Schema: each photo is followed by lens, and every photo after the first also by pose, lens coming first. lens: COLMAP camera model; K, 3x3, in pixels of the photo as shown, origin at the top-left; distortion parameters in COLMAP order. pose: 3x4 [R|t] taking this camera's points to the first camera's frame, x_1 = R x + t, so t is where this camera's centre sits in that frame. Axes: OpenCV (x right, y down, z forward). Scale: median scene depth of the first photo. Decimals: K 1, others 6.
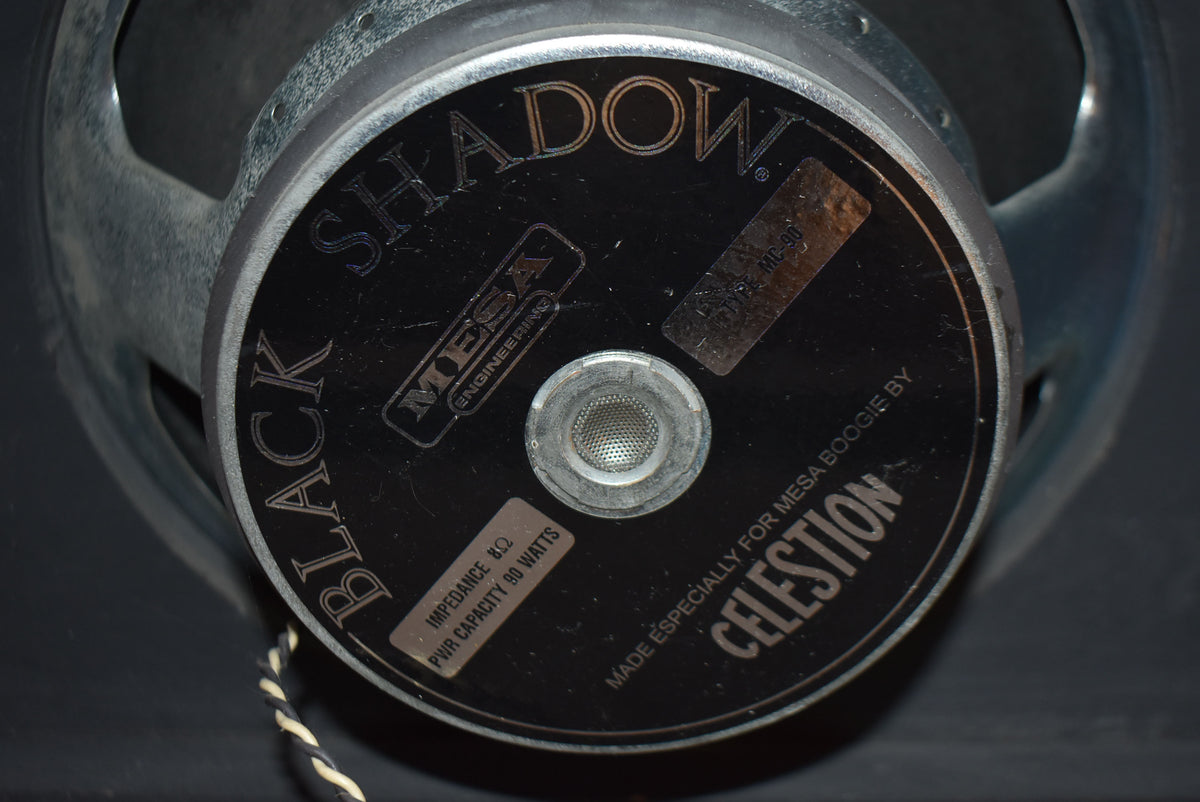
lens RADIAL K [[1643.7, 0, 600.0], [0, 1643.7, 401.0], [0, 0, 1]] dist [-0.087339, -0.013959]
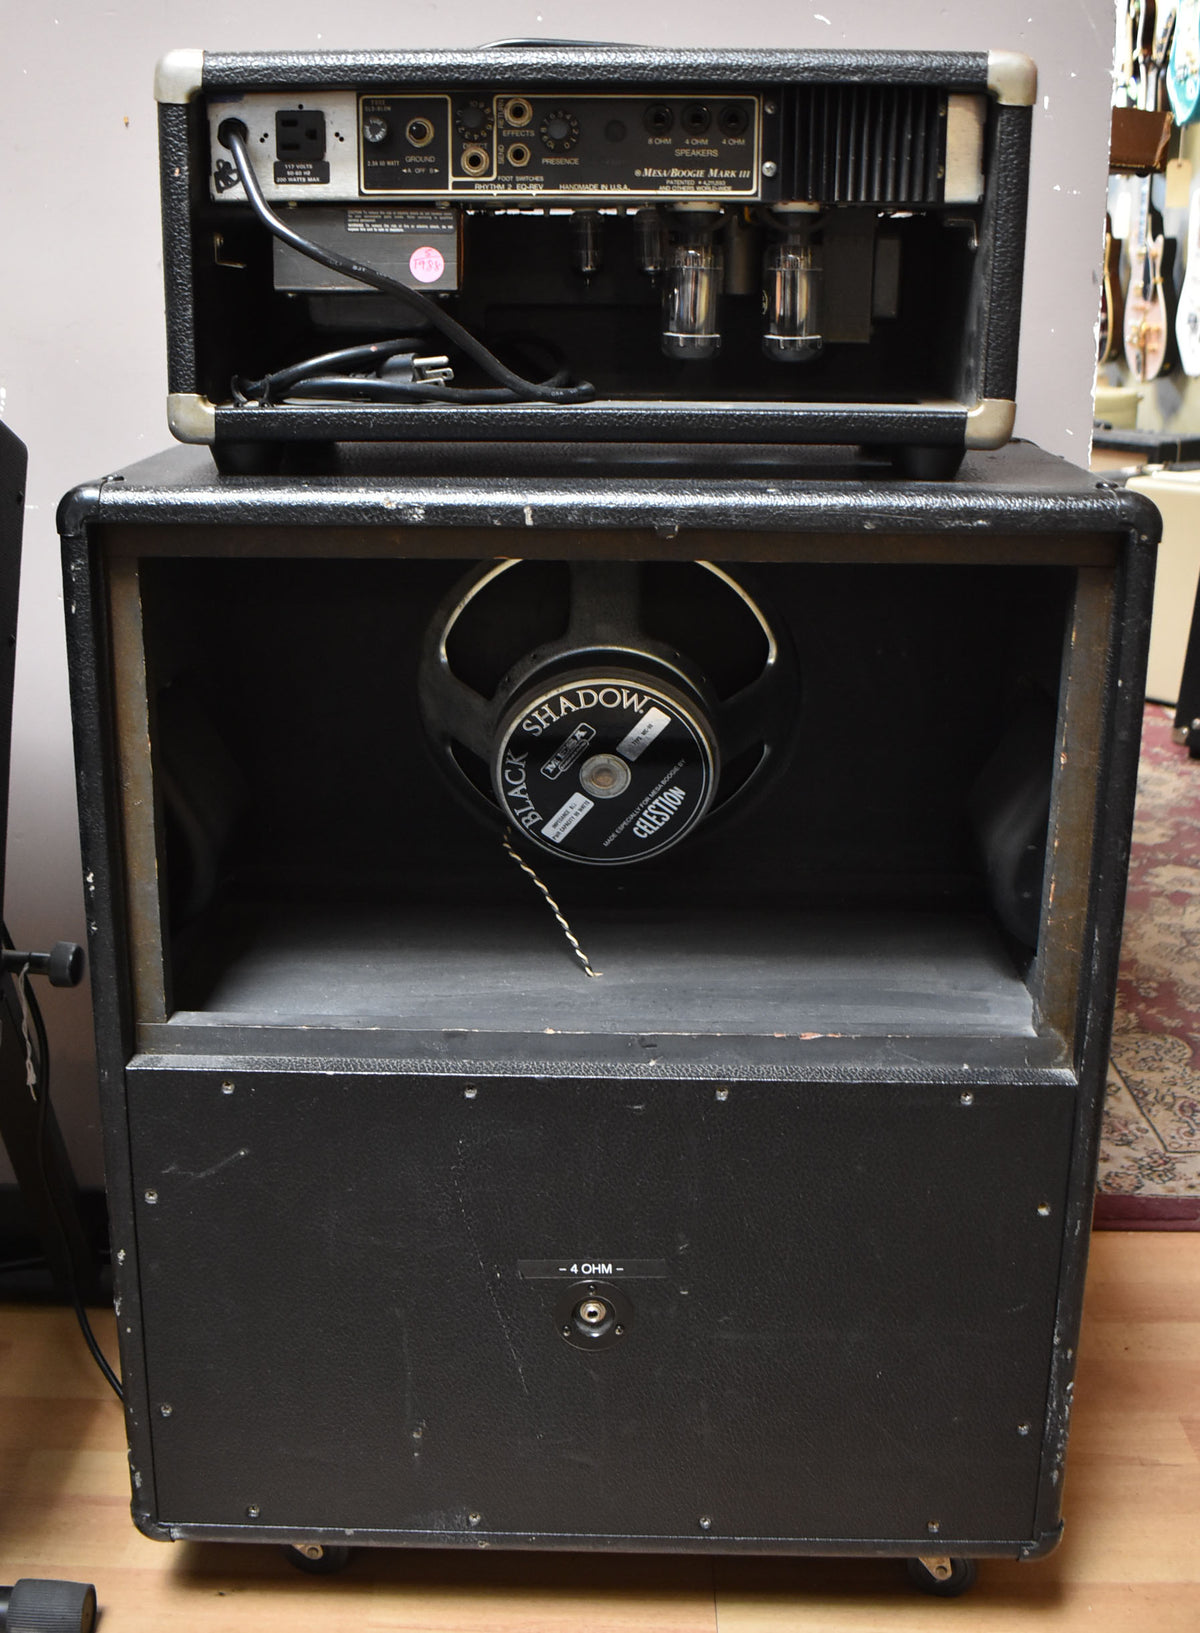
lens RADIAL K [[2285.7, 0, 600.0], [0, 2285.7, 816.5], [0, 0, 1]] dist [-0.106979, -0.008331]
pose [[0.998958, 0.007041, -0.045082, 0.222118], [-0.001078, 0.991387, 0.130958, -0.538711], [0.045616, -0.130773, 0.990362, -3.920038]]
